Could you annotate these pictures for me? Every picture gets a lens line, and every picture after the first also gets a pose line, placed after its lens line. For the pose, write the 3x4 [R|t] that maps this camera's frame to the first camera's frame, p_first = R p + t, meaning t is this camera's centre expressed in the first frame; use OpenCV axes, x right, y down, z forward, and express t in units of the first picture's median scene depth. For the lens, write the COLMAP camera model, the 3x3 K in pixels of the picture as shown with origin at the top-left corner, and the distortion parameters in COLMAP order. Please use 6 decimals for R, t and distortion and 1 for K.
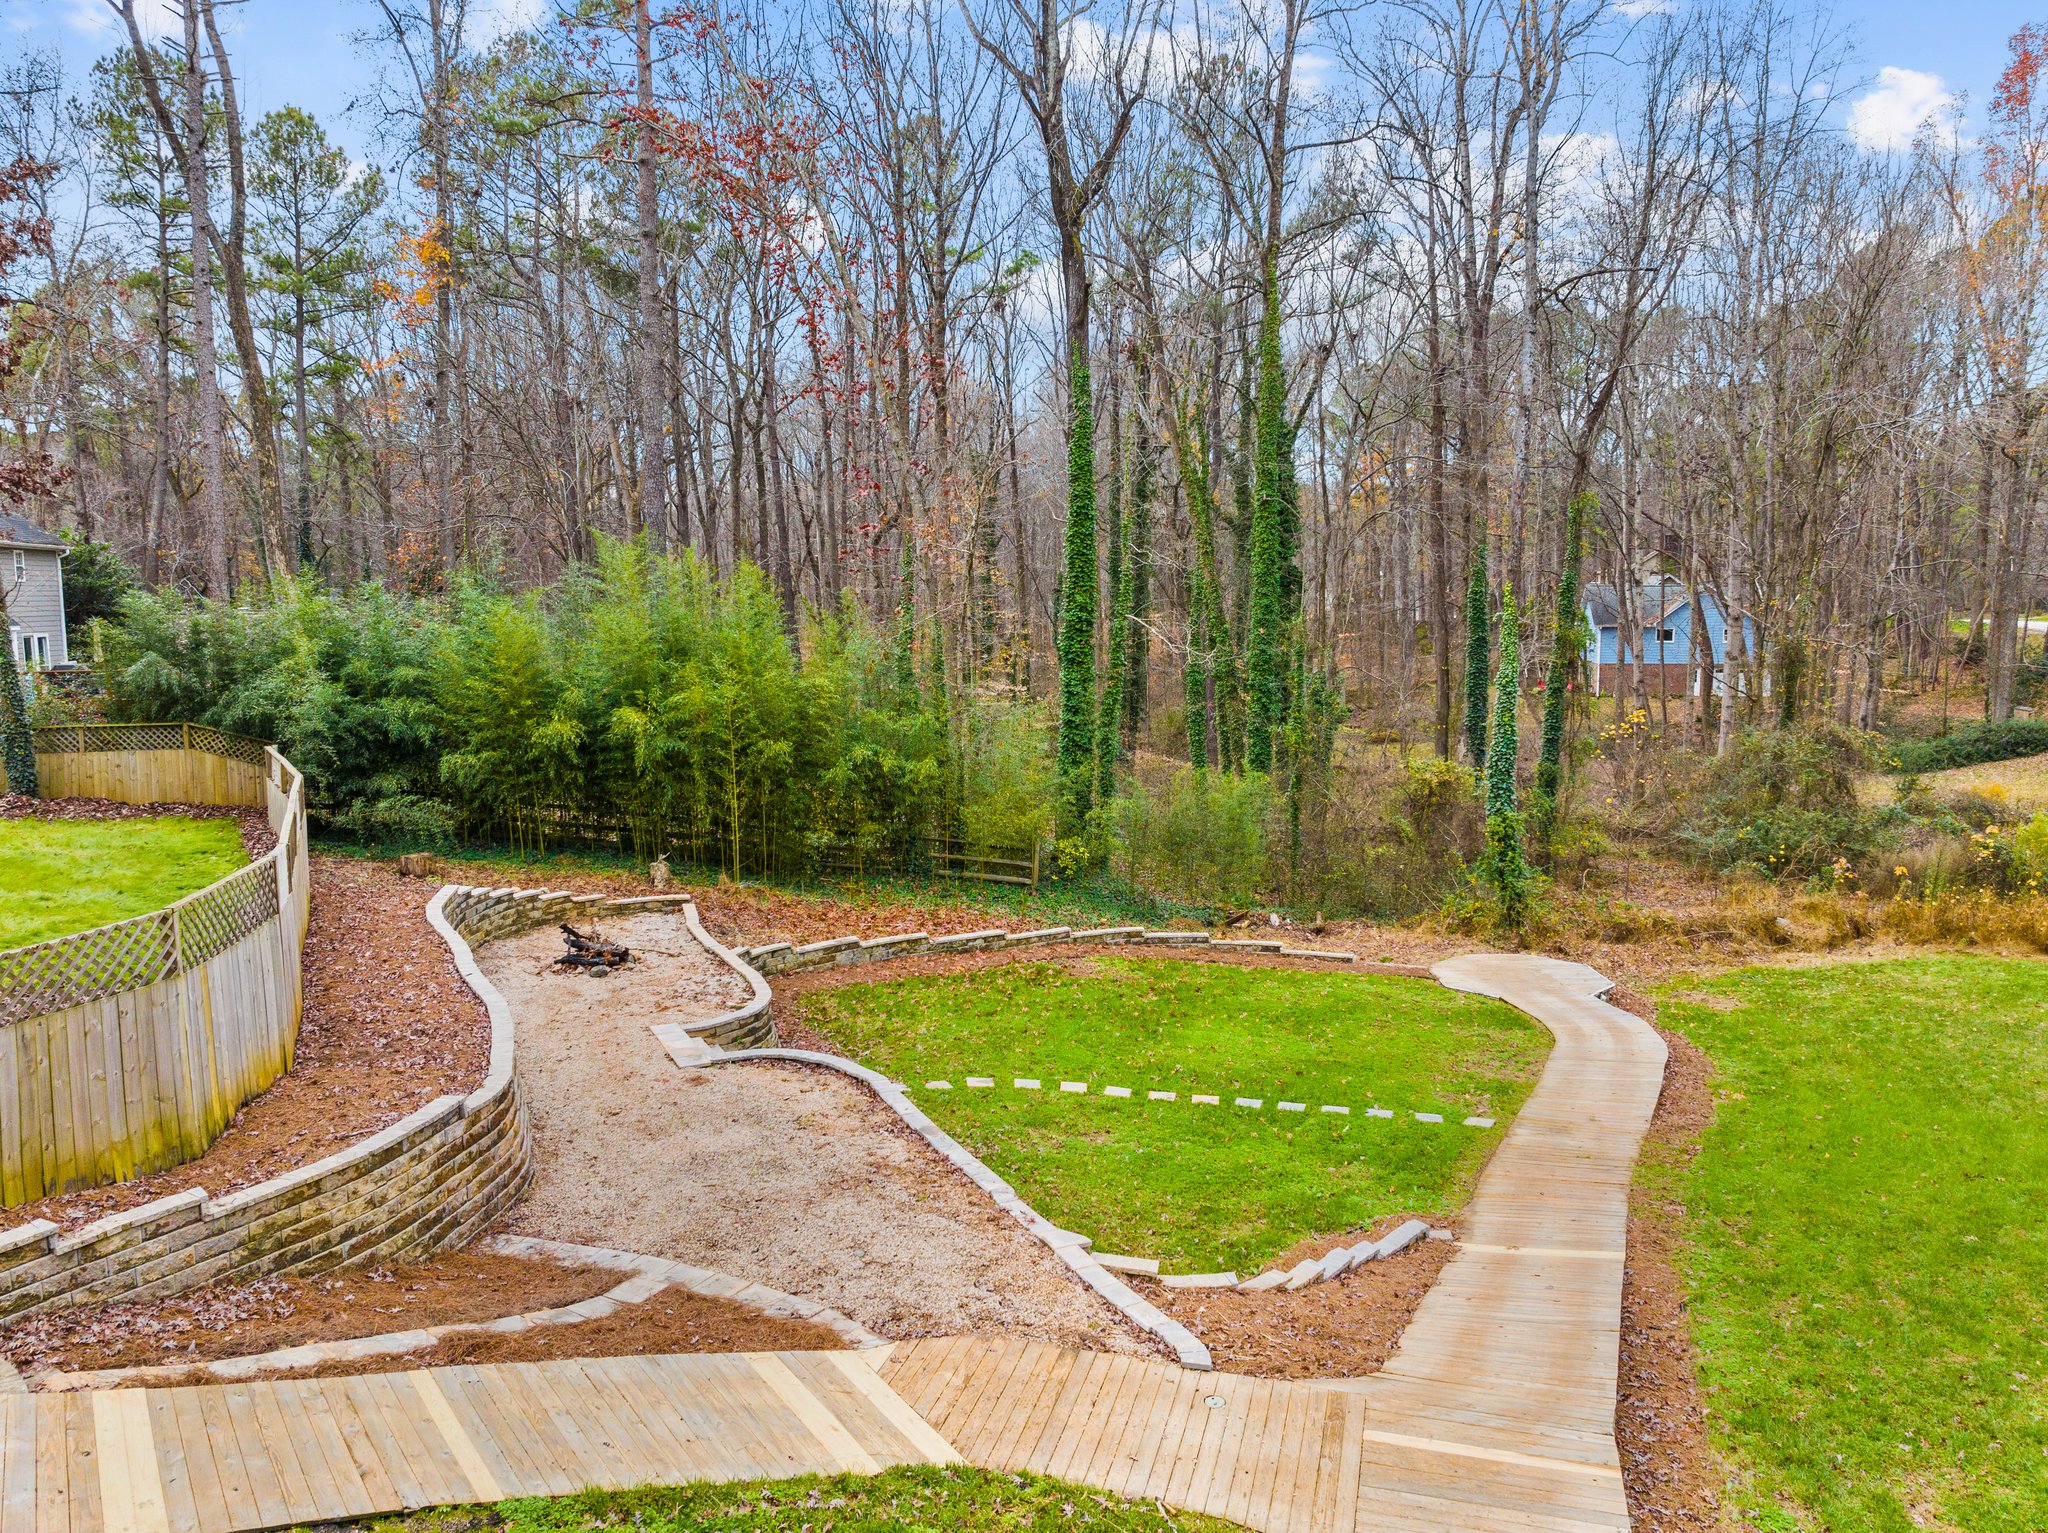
lens RADIAL K [[1462.2, 0, 1065.7], [0, 1462.2, 713.1], [0, 0, 1]] dist [-0.034161, 0.004590]
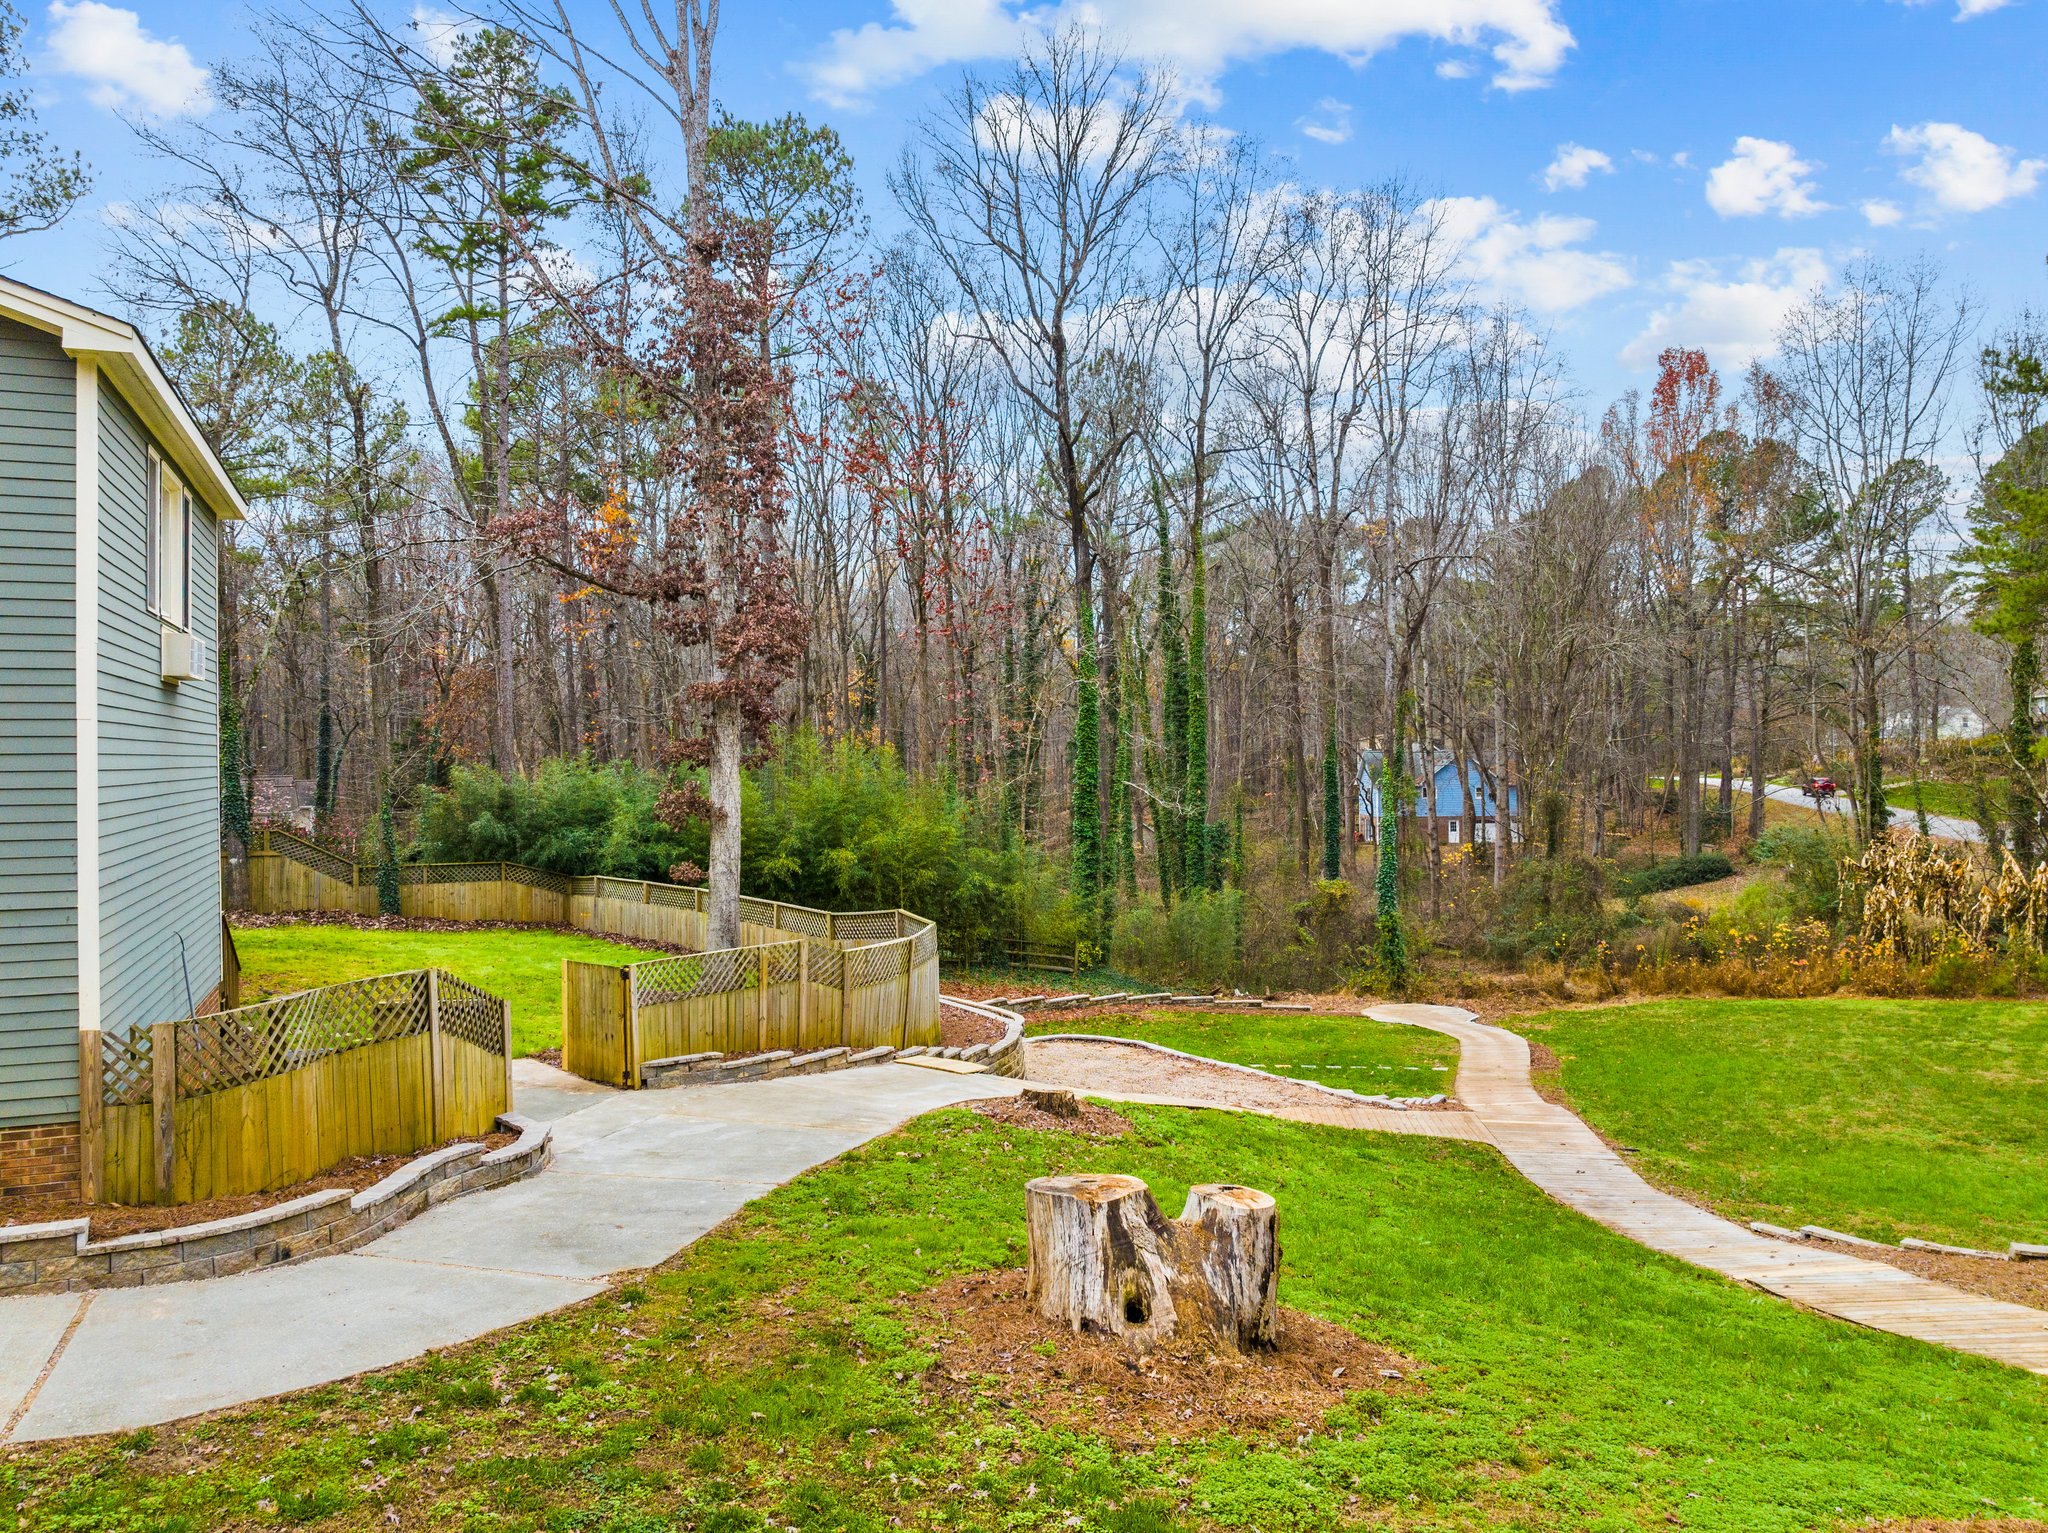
lens RADIAL K [[1442.9, 0, 1063.5], [0, 1442.9, 680.0], [0, 0, 1]] dist [-0.027880, -0.001205]
pose [[0.986108, 0.006326, 0.165983, -0.286286], [0.015891, 0.991097, -0.132187, 0.022959], [-0.165342, 0.132988, 0.977229, -0.431349]]
